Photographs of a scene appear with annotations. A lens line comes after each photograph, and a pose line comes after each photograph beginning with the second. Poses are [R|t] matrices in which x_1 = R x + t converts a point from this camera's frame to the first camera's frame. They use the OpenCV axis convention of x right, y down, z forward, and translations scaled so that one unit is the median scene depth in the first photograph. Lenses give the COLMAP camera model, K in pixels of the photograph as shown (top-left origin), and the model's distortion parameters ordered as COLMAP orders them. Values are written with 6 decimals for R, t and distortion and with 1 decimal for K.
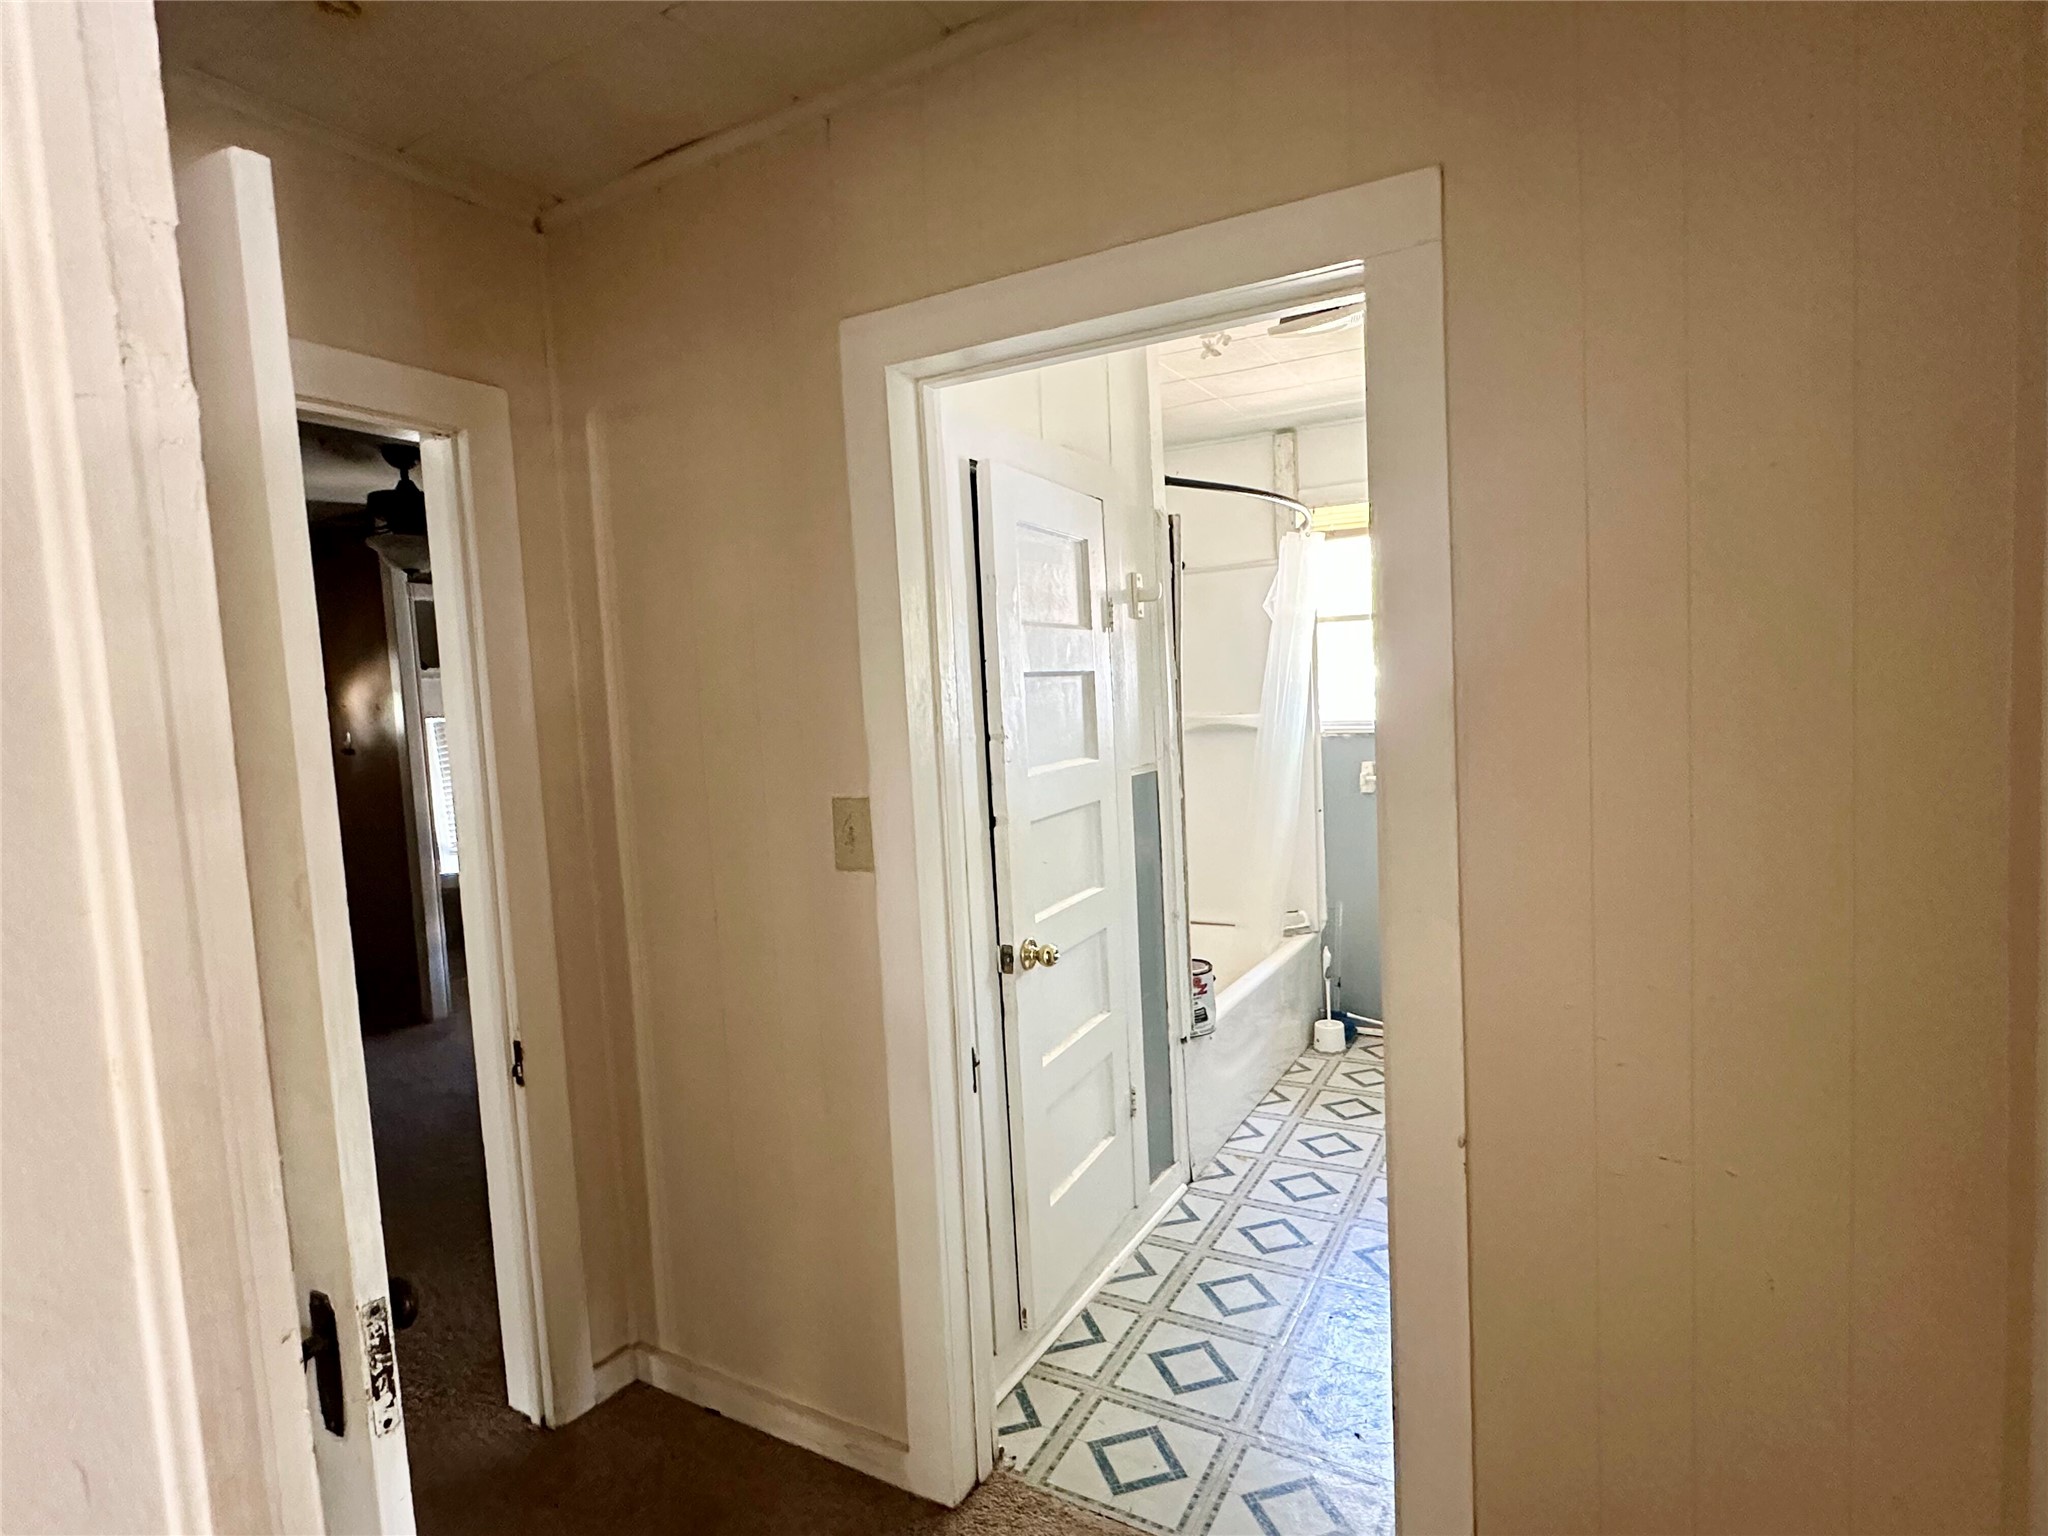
lens RADIAL K [[1070.9, 0, 1019.8], [0, 1070.9, 772.9], [0, 0, 1]] dist [-0.007537, 0.000335]
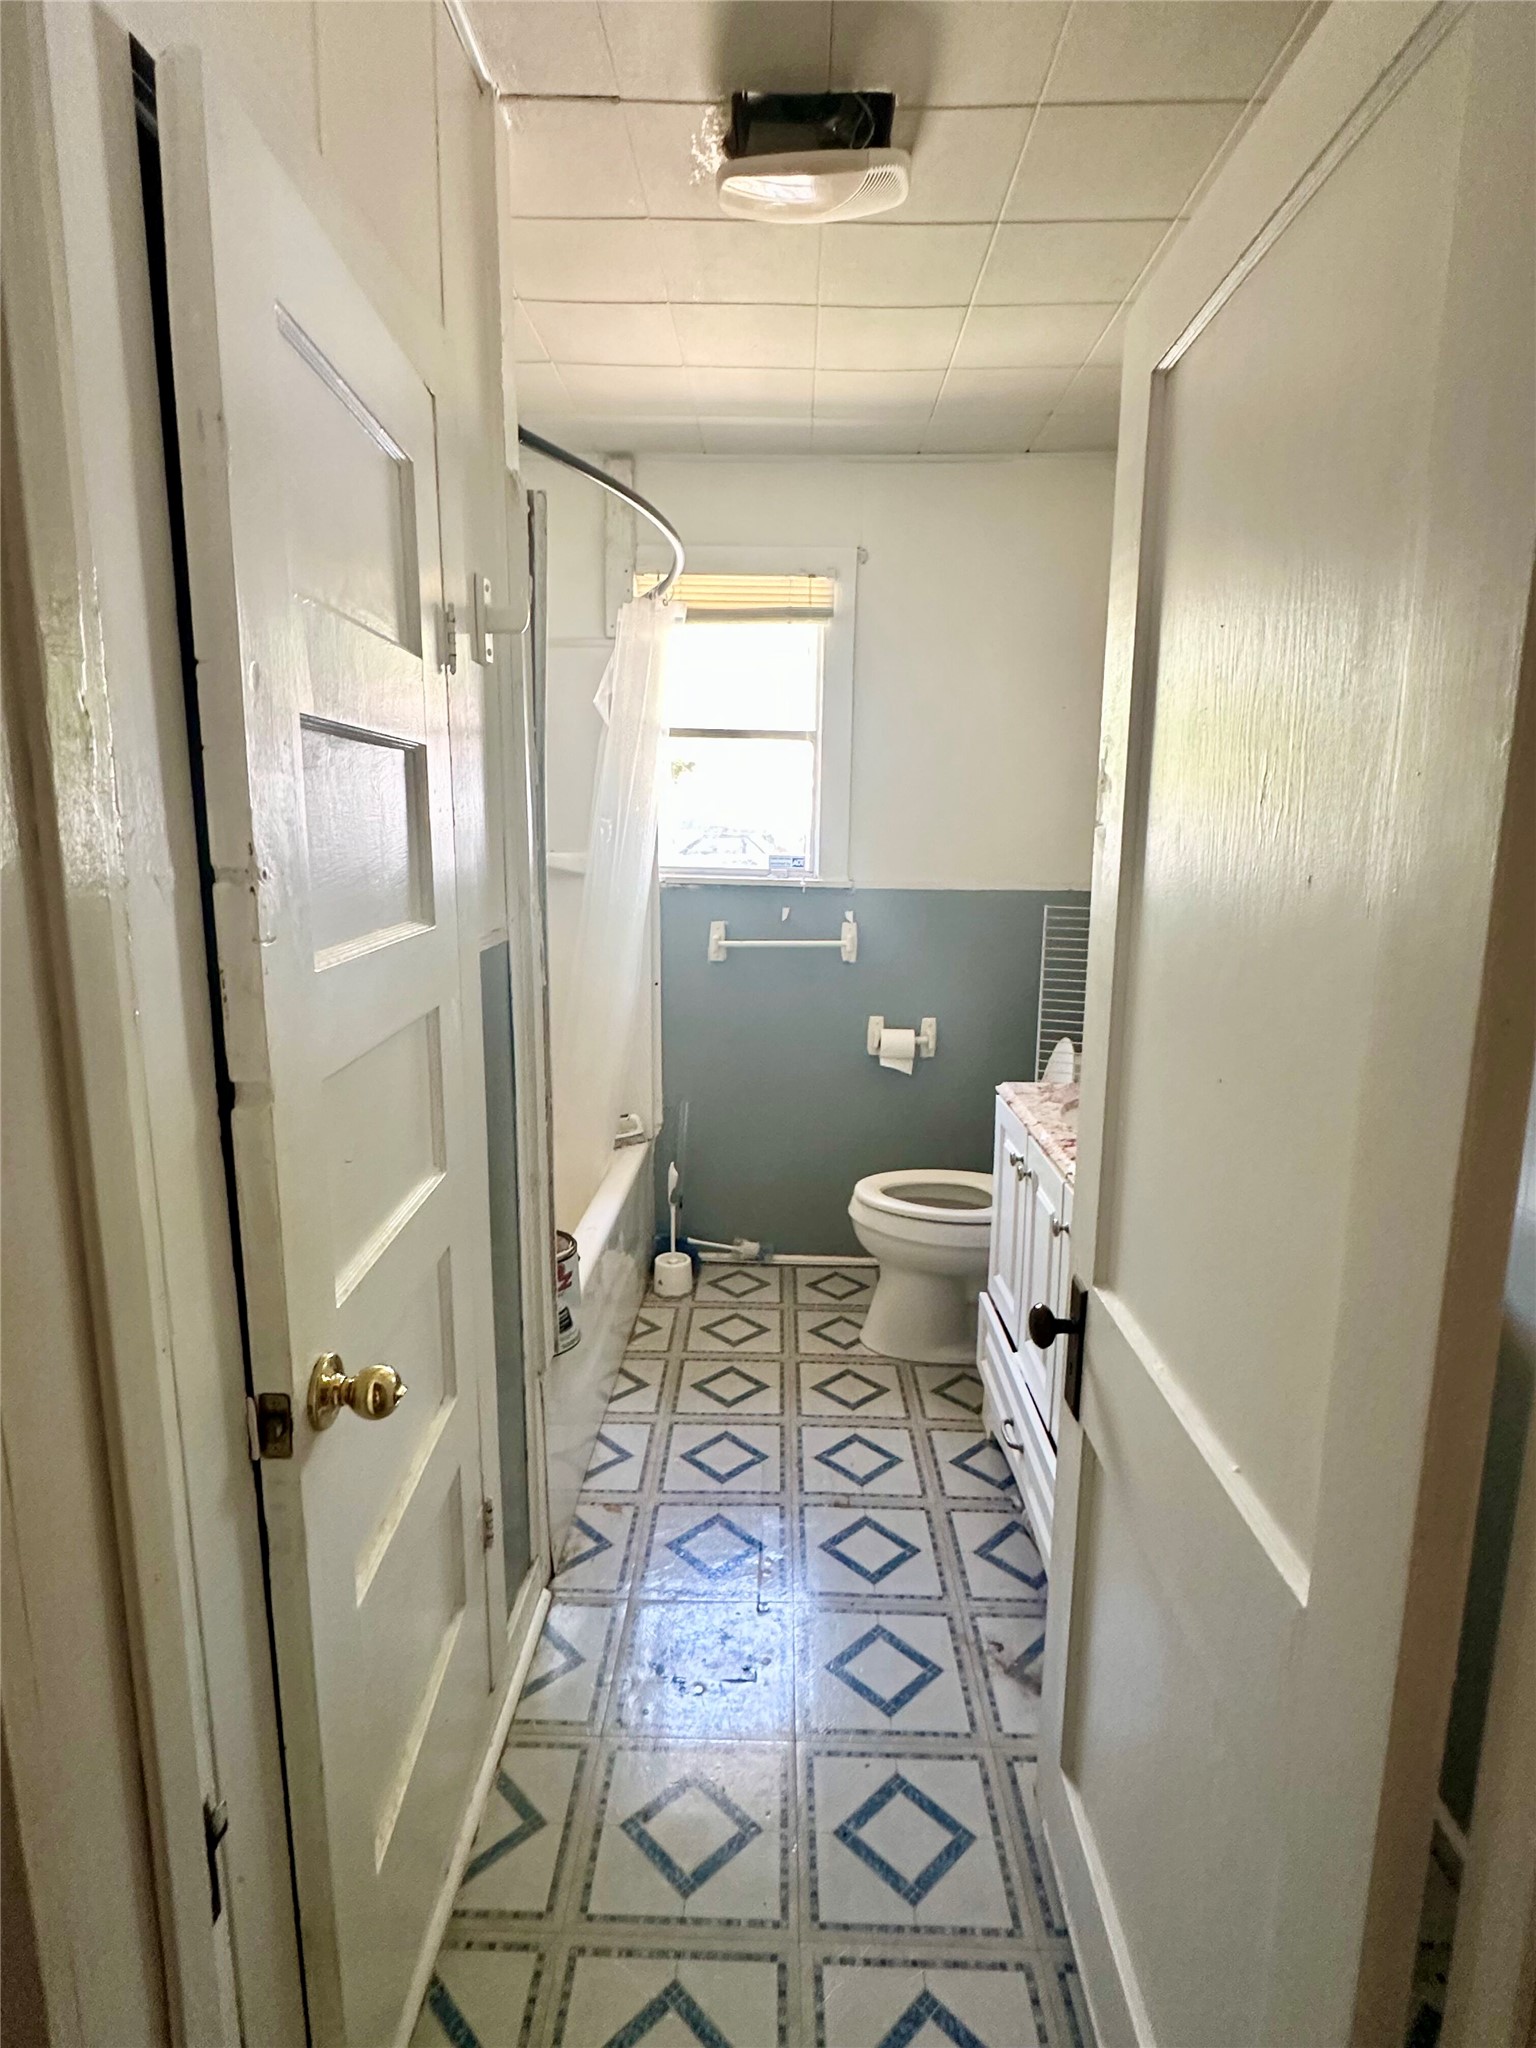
lens RADIAL K [[1070.9, 0, 757.7], [0, 1070.9, 1019.5], [0, 0, 1]] dist [-0.007537, 0.000335]
pose [[0.881203, -0.025208, 0.472066, -0.024907], [-0.019861, 0.995721, 0.090245, -0.013228], [-0.472321, -0.088900, 0.876932, 0.378637]]
